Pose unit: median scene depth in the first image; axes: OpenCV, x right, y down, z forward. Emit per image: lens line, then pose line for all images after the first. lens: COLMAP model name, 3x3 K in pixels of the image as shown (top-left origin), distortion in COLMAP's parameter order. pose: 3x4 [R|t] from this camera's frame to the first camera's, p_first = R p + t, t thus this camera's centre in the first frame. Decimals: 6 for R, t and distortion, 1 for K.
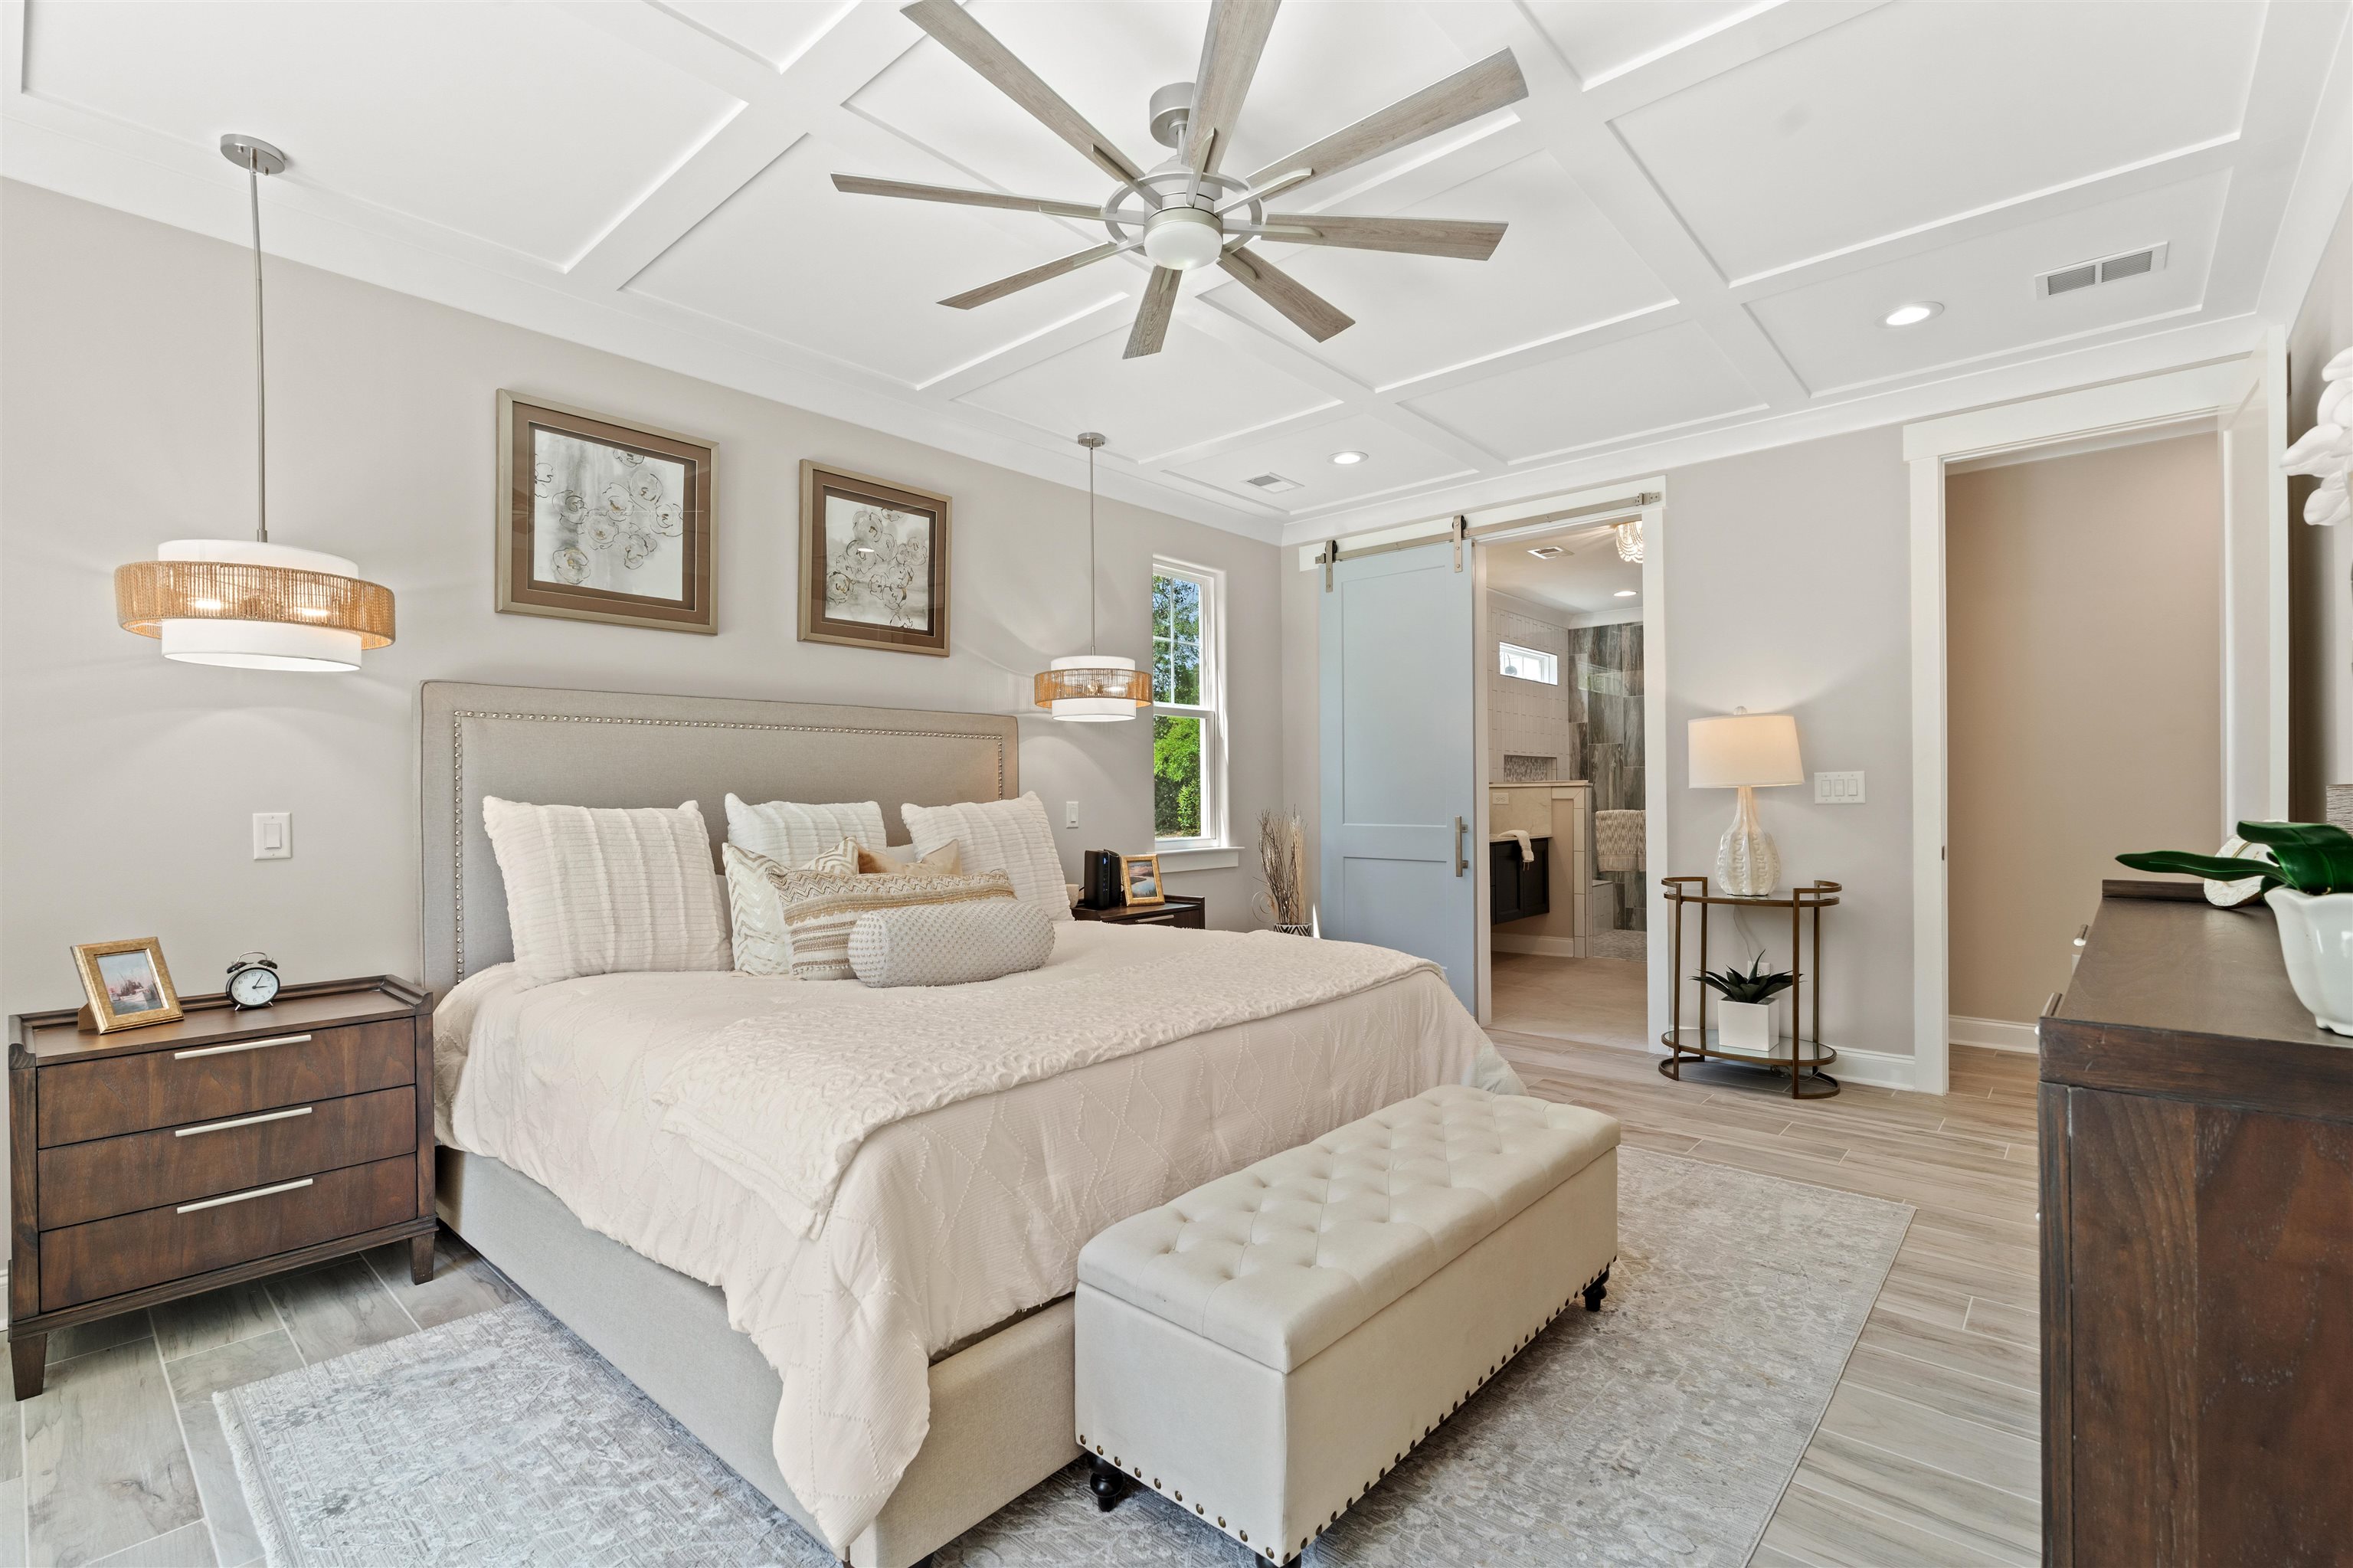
lens RADIAL K [[1050.3, 0, 1176.5], [0, 1050.3, 784.0], [0, 0, 1]] dist [-0.003404, -0.000396]
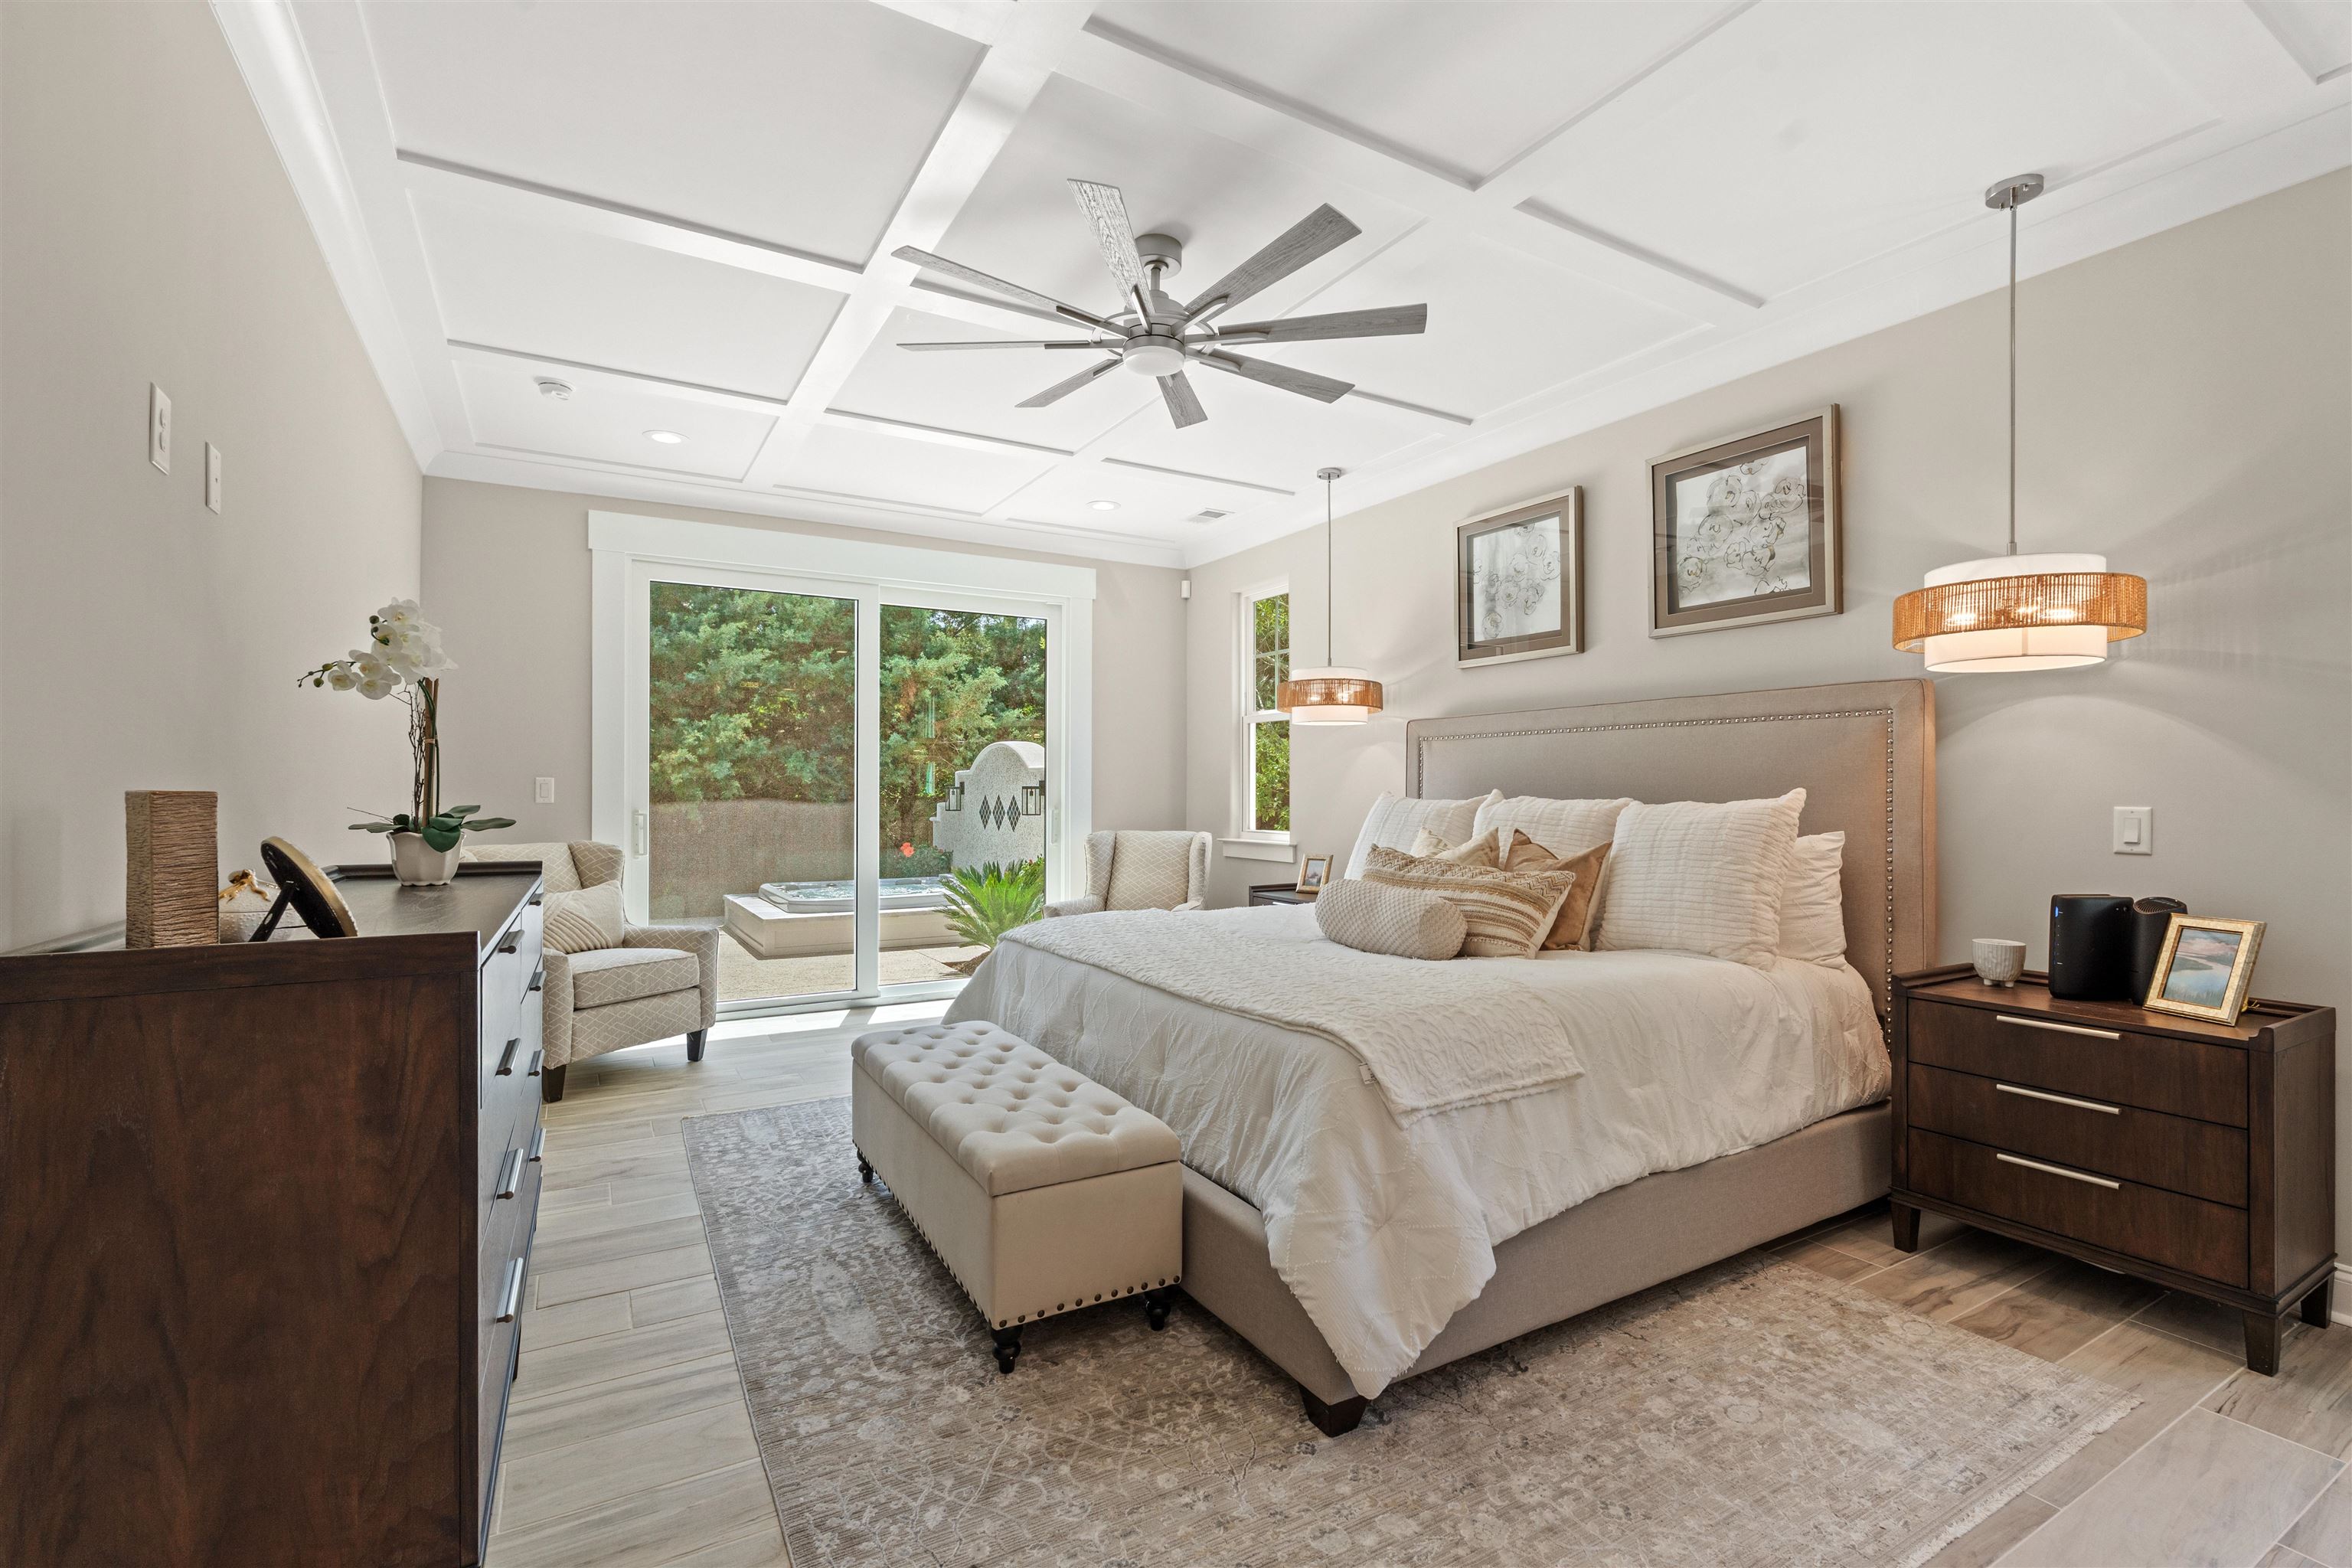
lens RADIAL K [[1049.8, 0, 1176.0], [0, 1049.8, 784.0], [0, 0, 1]] dist [-0.003404, -0.000396]
pose [[-0.313173, 0.000389, -0.949696, 0.671586], [0.008332, 0.999963, -0.002338, 0.001434], [0.949659, -0.008645, -0.313165, 0.794660]]
